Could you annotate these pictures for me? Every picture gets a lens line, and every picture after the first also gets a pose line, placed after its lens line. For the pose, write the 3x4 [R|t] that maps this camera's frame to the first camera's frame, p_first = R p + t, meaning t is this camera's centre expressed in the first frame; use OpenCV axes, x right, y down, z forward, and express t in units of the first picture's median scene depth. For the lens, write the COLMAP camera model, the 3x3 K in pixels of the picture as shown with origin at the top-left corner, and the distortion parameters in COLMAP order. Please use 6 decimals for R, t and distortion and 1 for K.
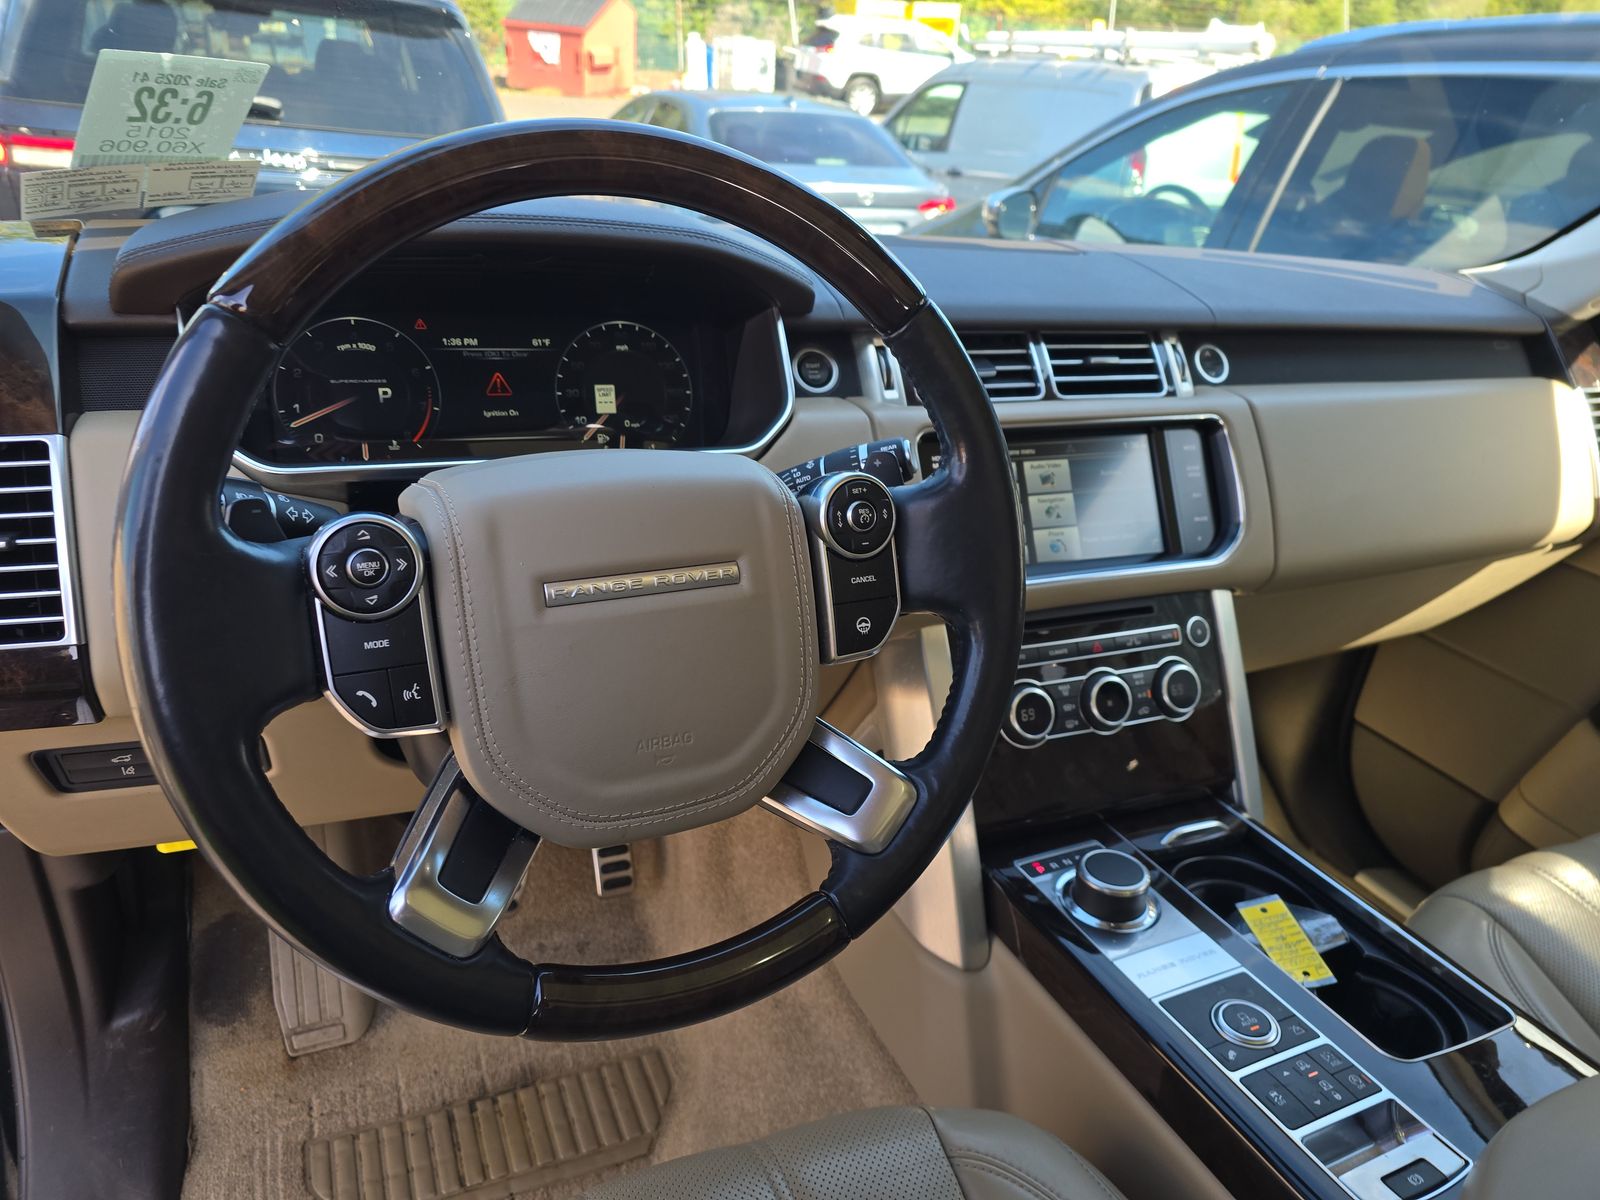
lens RADIAL K [[1092.9, 0, 800.0], [0, 1092.9, 600.0], [0, 0, 1]] dist [0.005189, 0.000821]
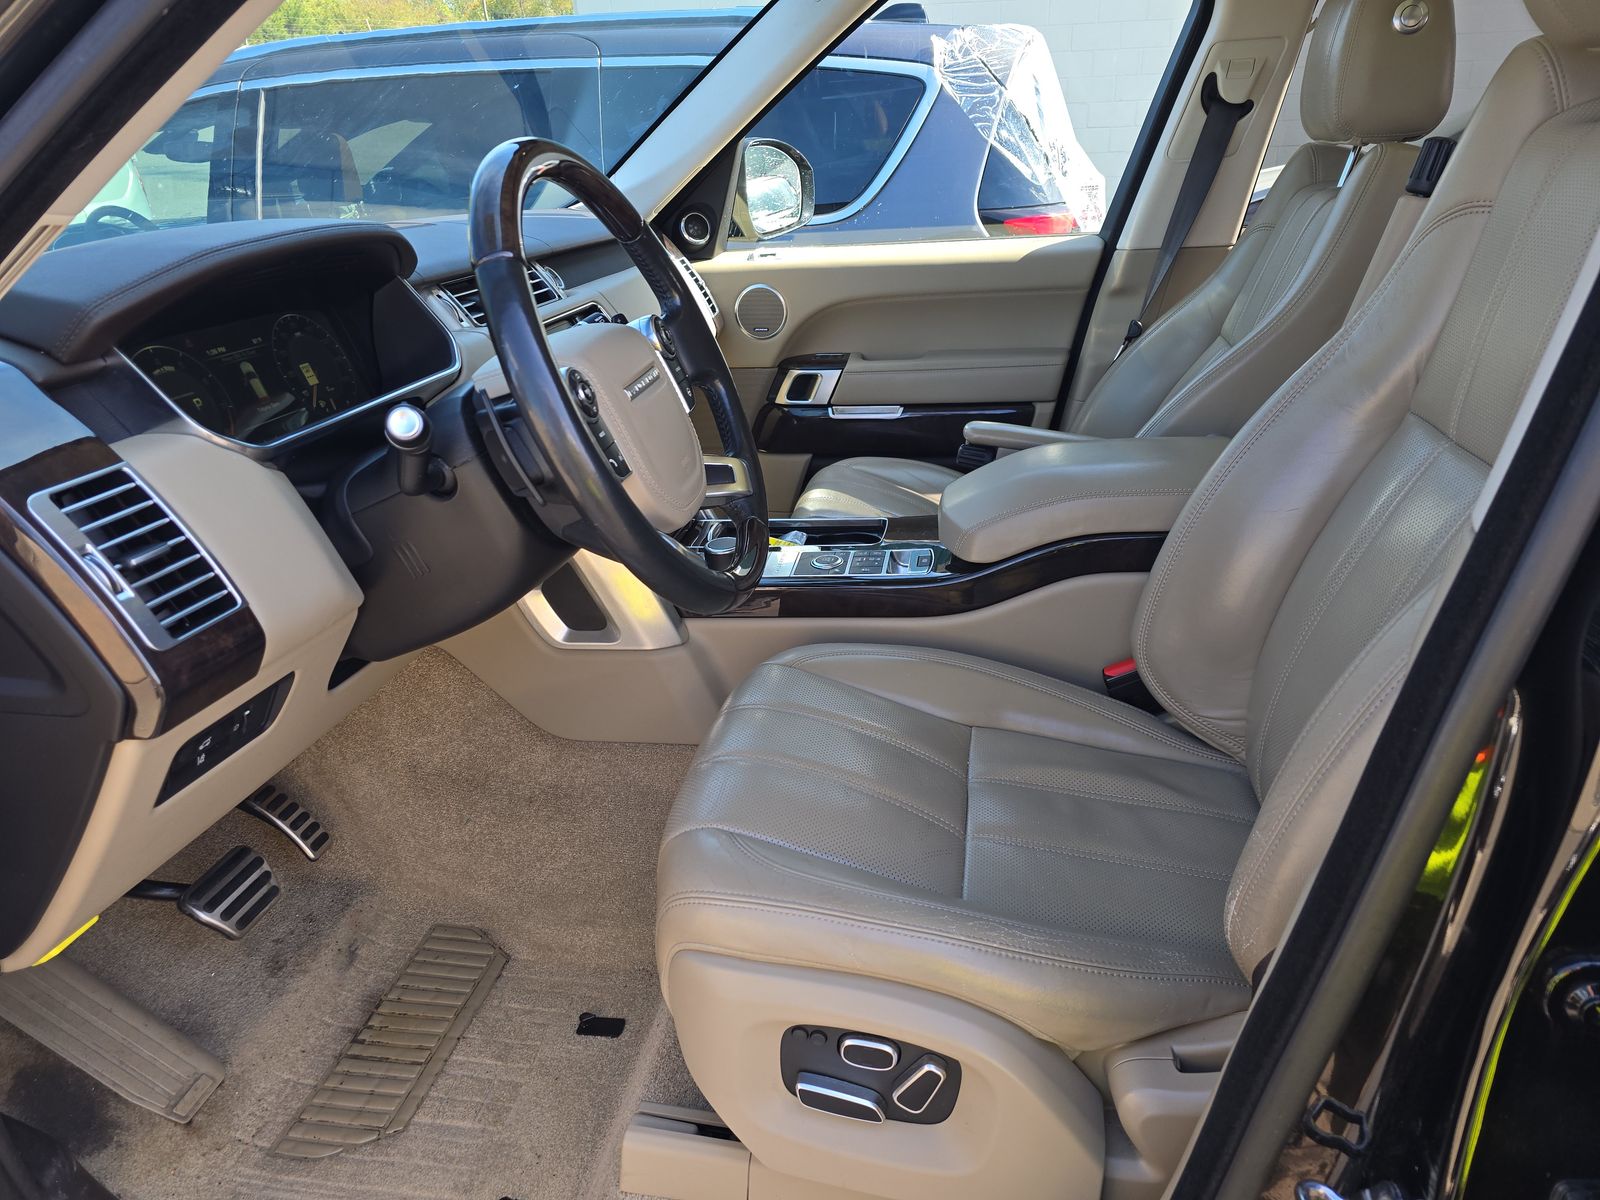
lens RADIAL K [[1058.8, 0, 800.0], [0, 1058.8, 600.0], [0, 0, 1]] dist [-0.003623, -0.000811]
pose [[0.558513, -0.420059, 0.715272, -0.638097], [0.412789, 0.888691, 0.199582, 0.029763], [-0.719492, 0.183788, 0.669741, -0.140743]]
